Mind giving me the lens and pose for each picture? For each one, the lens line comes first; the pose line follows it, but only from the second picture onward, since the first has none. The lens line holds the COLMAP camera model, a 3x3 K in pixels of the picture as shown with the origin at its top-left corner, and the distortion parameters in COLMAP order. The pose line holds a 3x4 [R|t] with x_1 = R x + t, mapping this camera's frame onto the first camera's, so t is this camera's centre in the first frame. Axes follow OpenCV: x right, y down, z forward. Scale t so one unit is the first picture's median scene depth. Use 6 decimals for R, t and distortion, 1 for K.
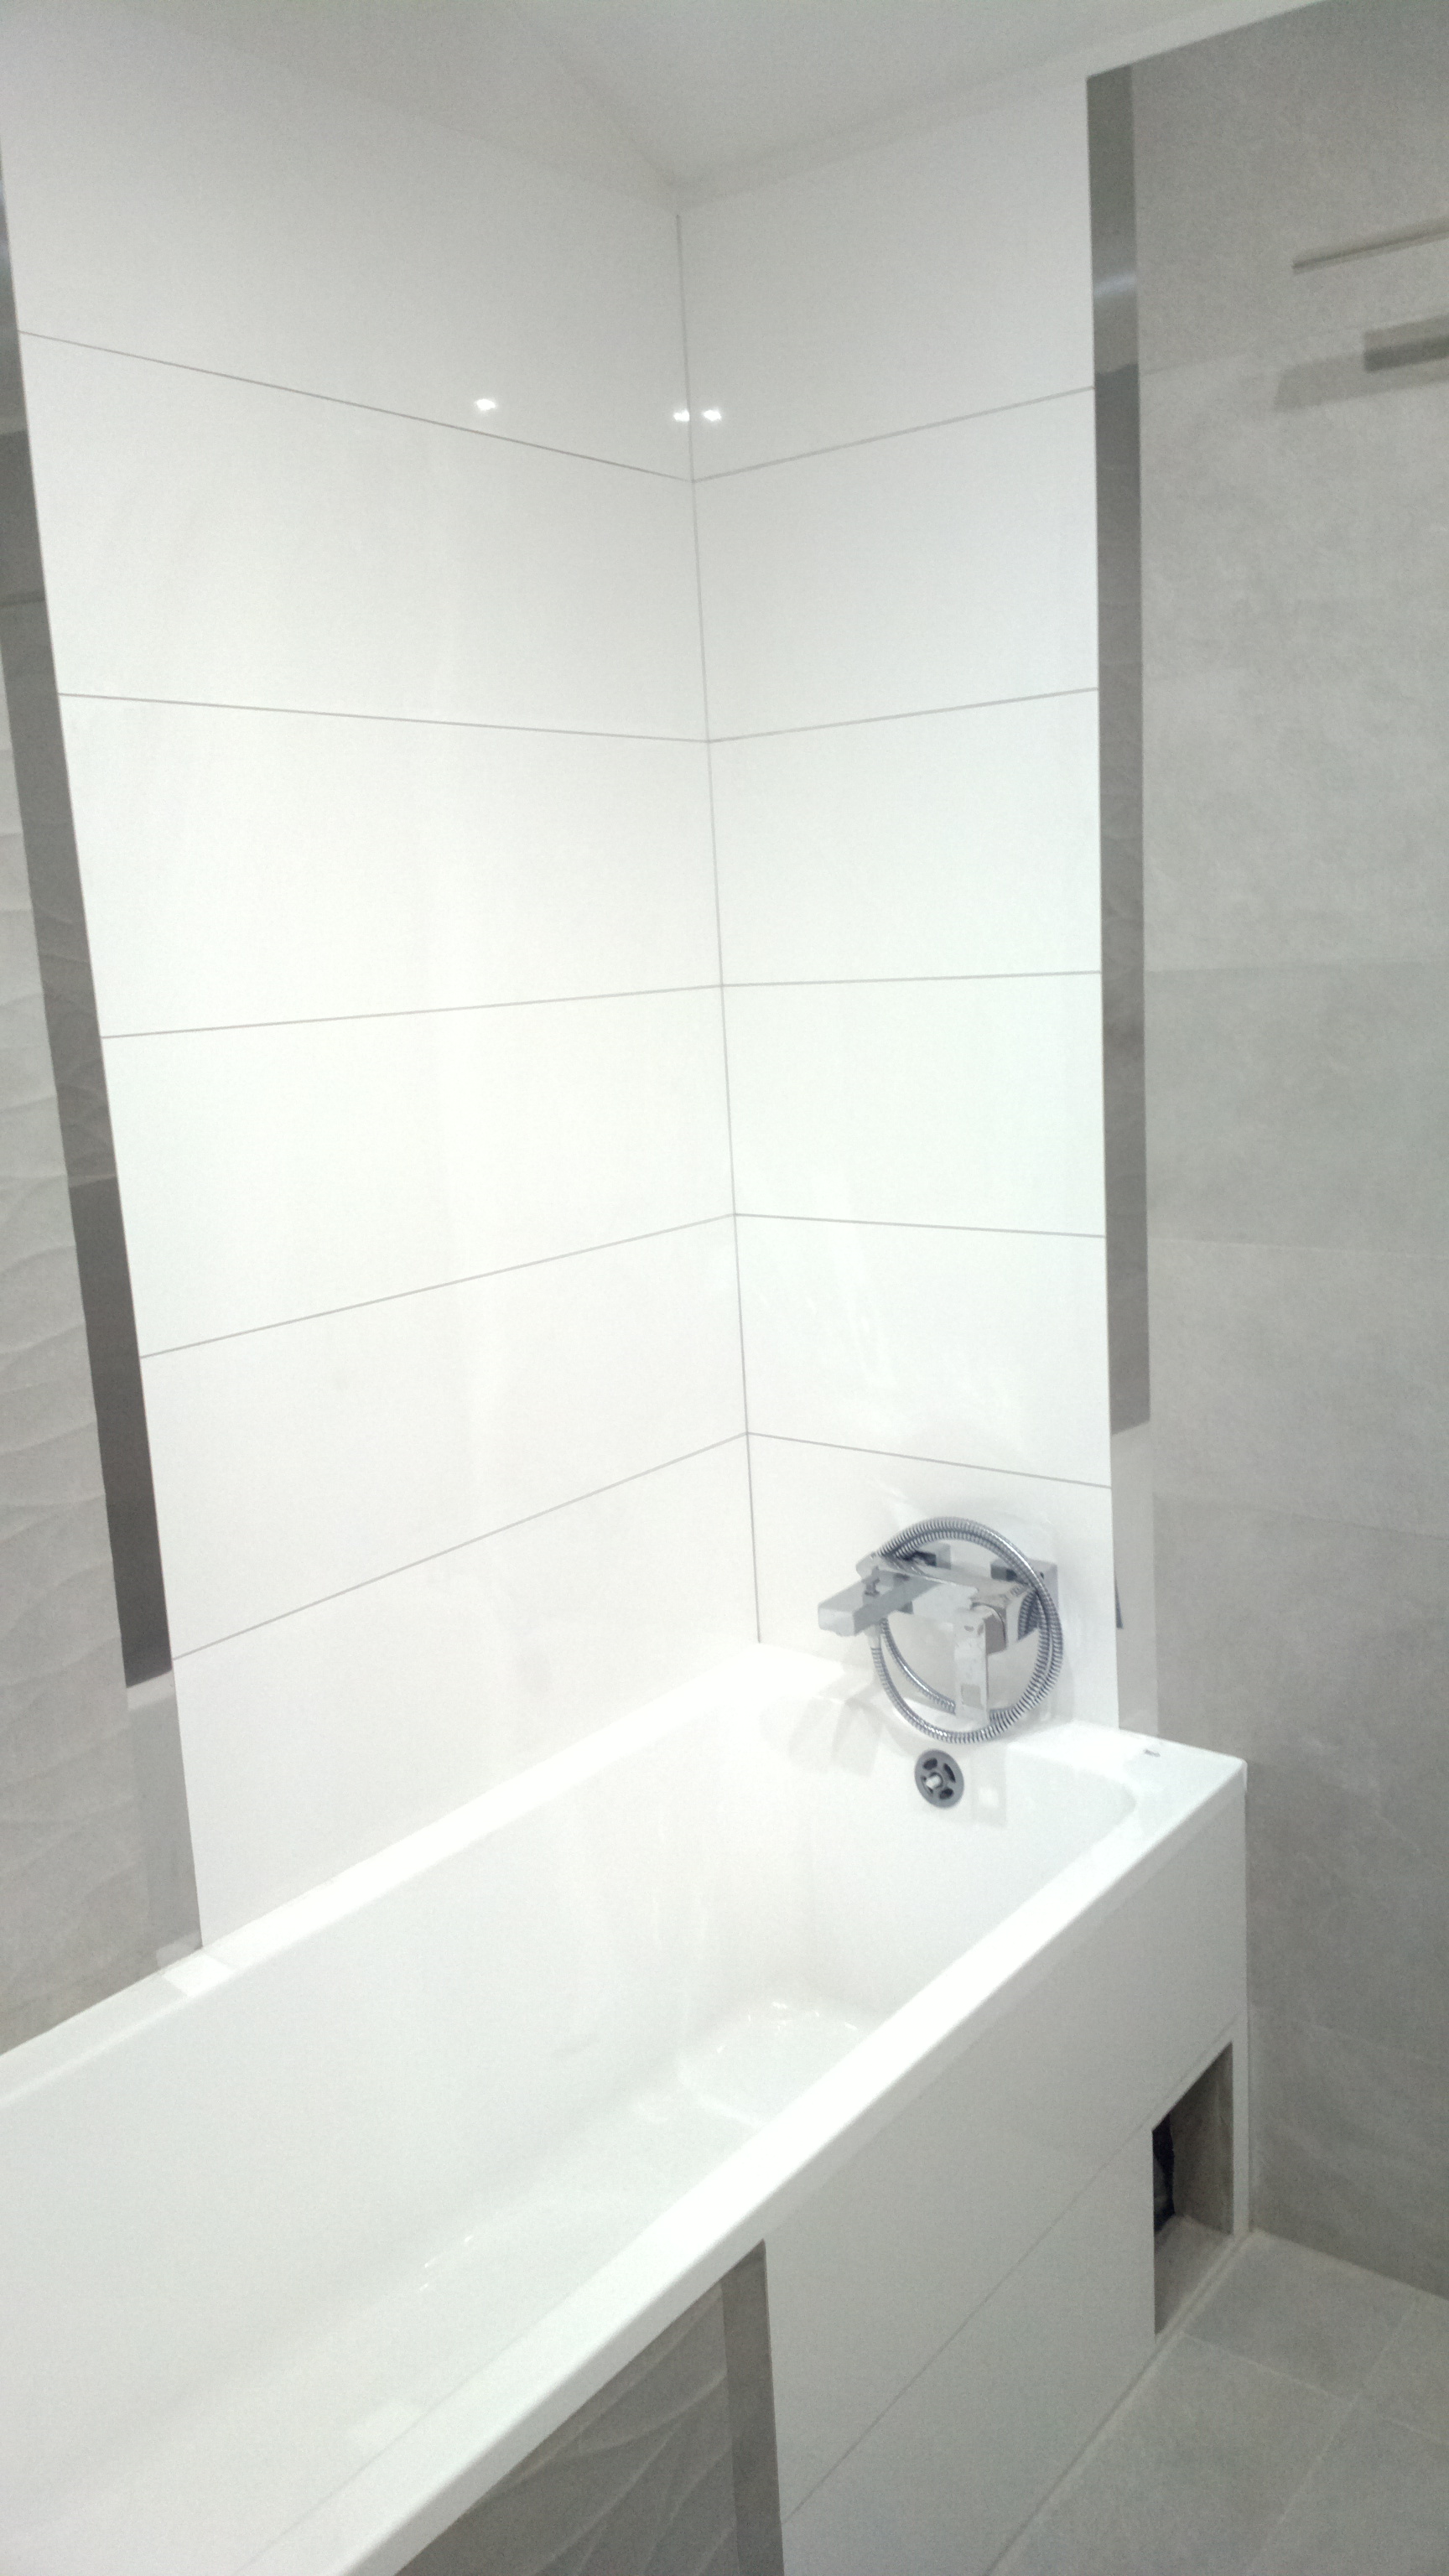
lens RADIAL K [[2022.5, 0, 716.9], [0, 2022.5, 1278.7], [0, 0, 1]] dist [0.099120, -0.006154]
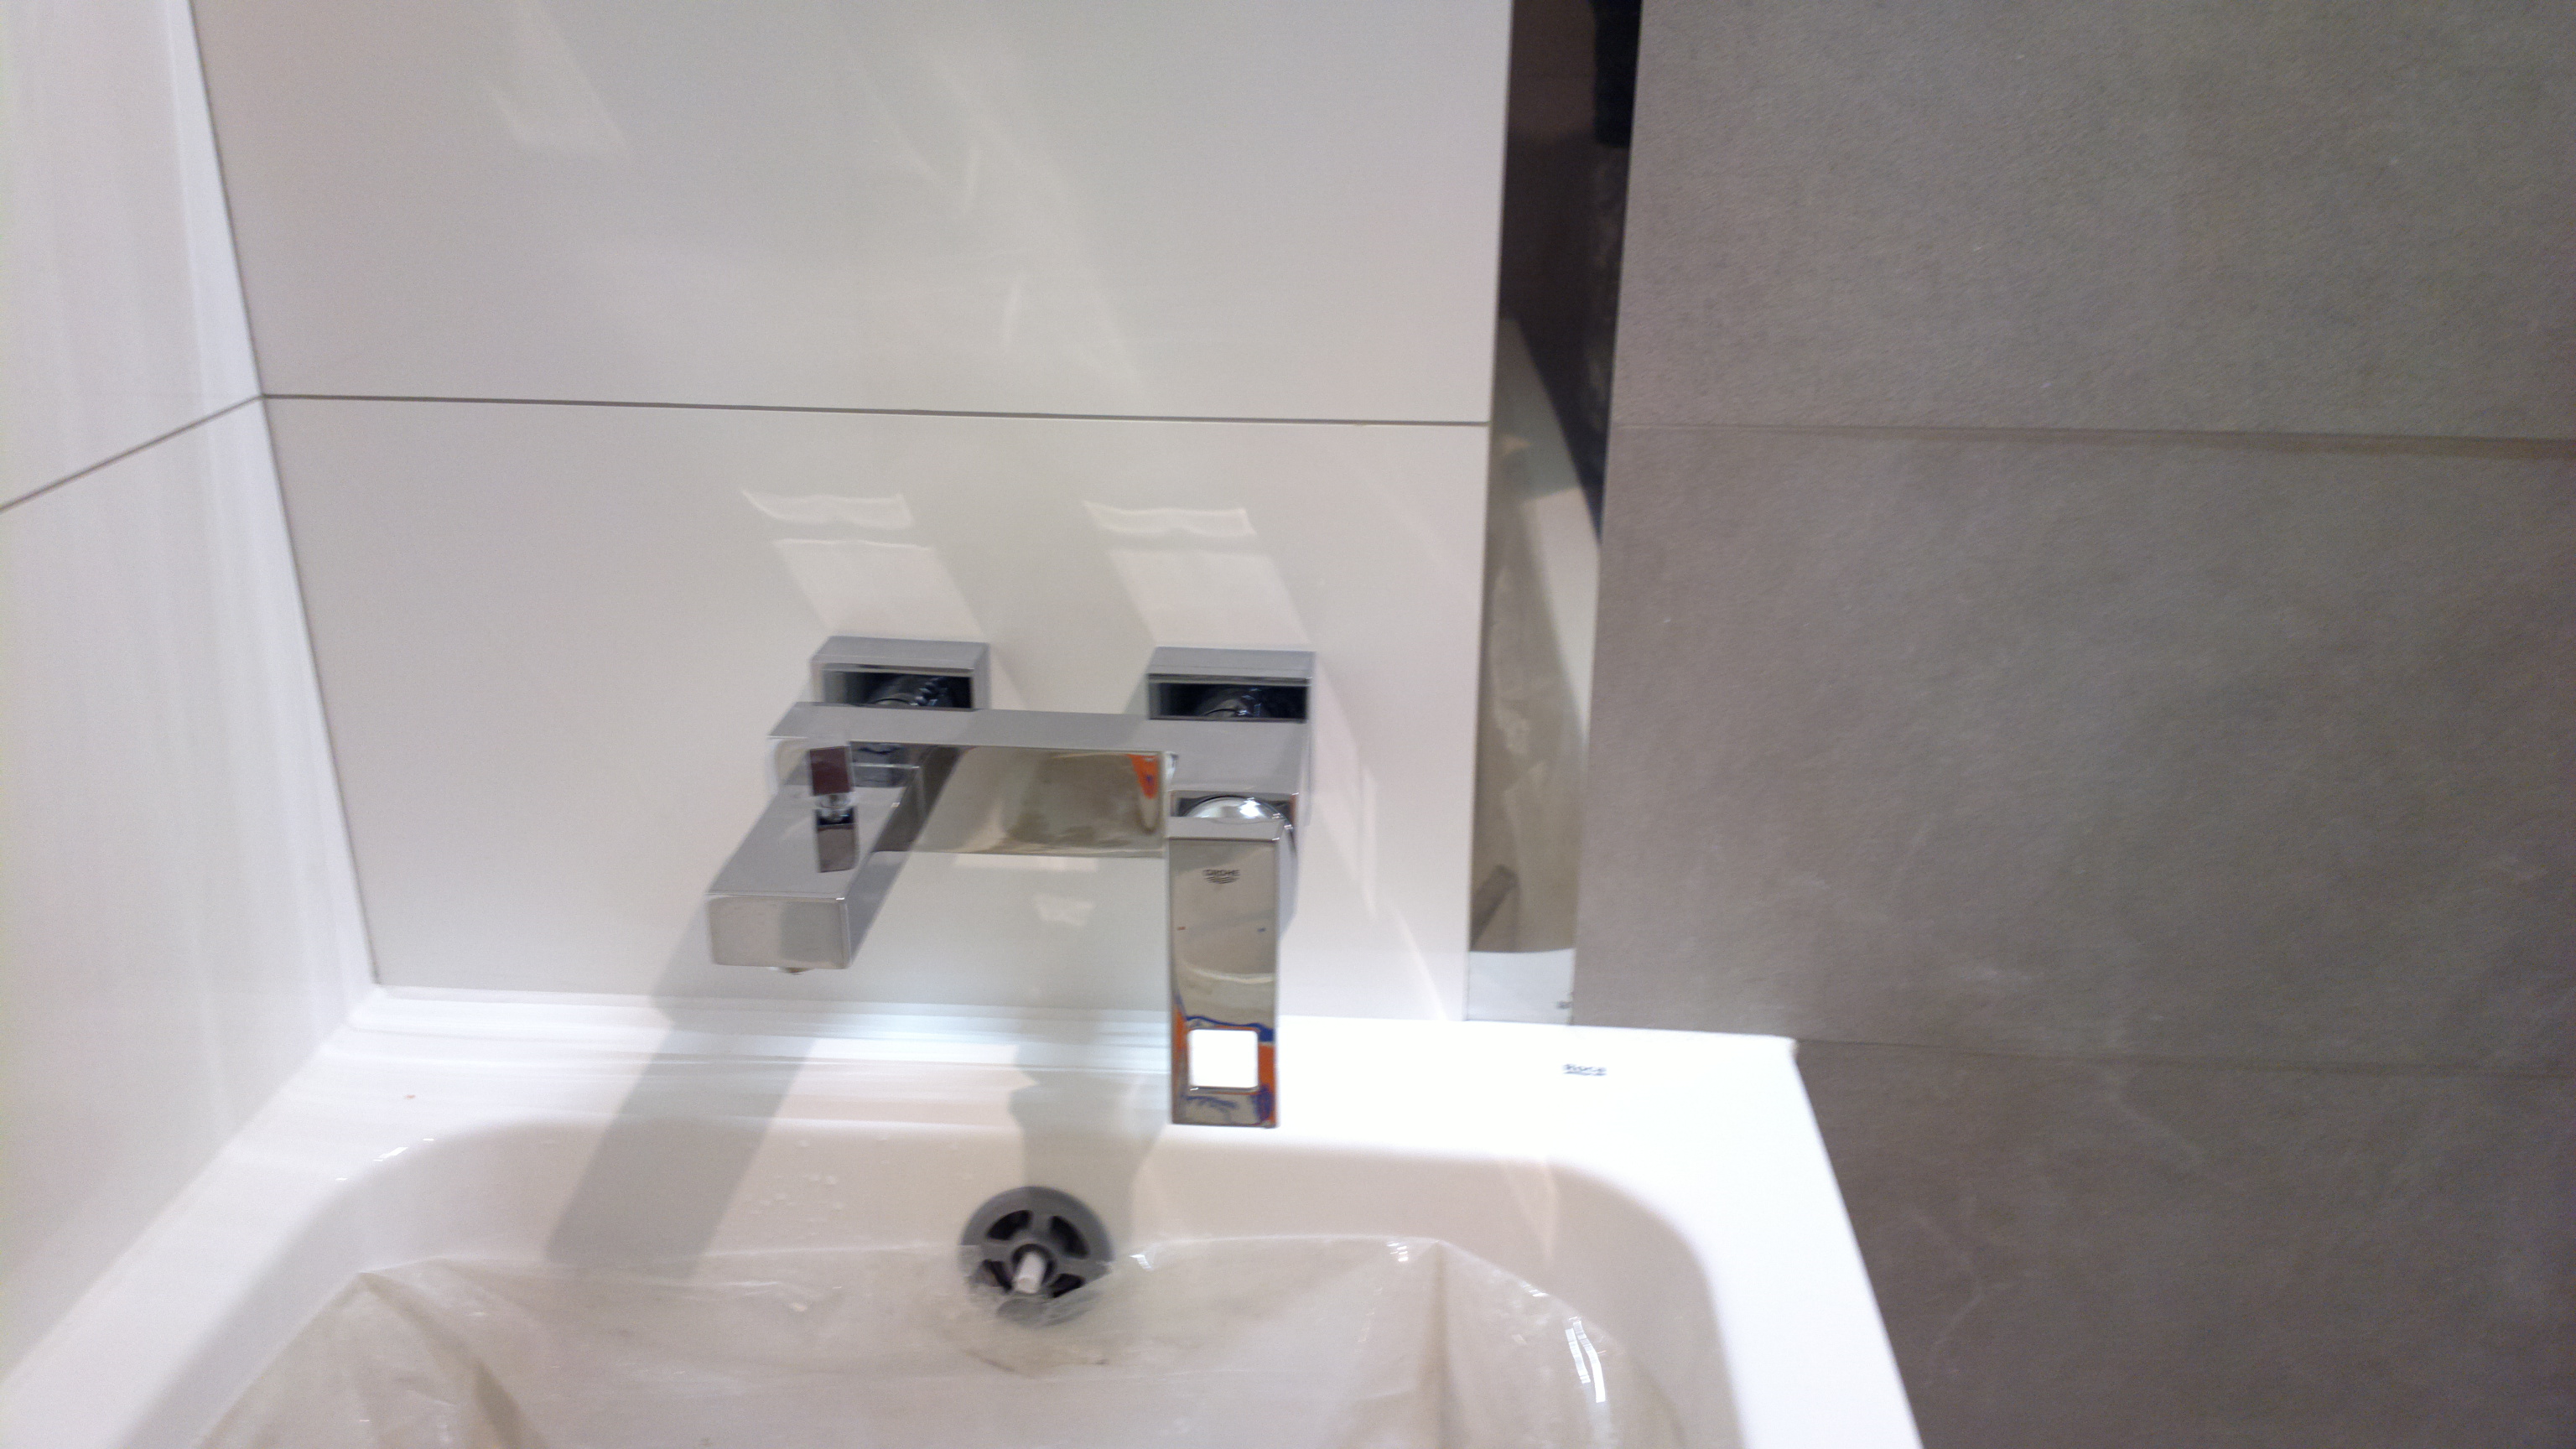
lens RADIAL K [[2022.5, 0, 1291.3], [0, 2022.5, 721.2], [0, 0, 1]] dist [0.099120, -0.006154]
pose [[0.822568, -0.164608, 0.544323, -0.041774], [0.052311, 0.975034, 0.215807, 0.079140], [-0.566256, -0.149042, 0.810642, 0.745554]]
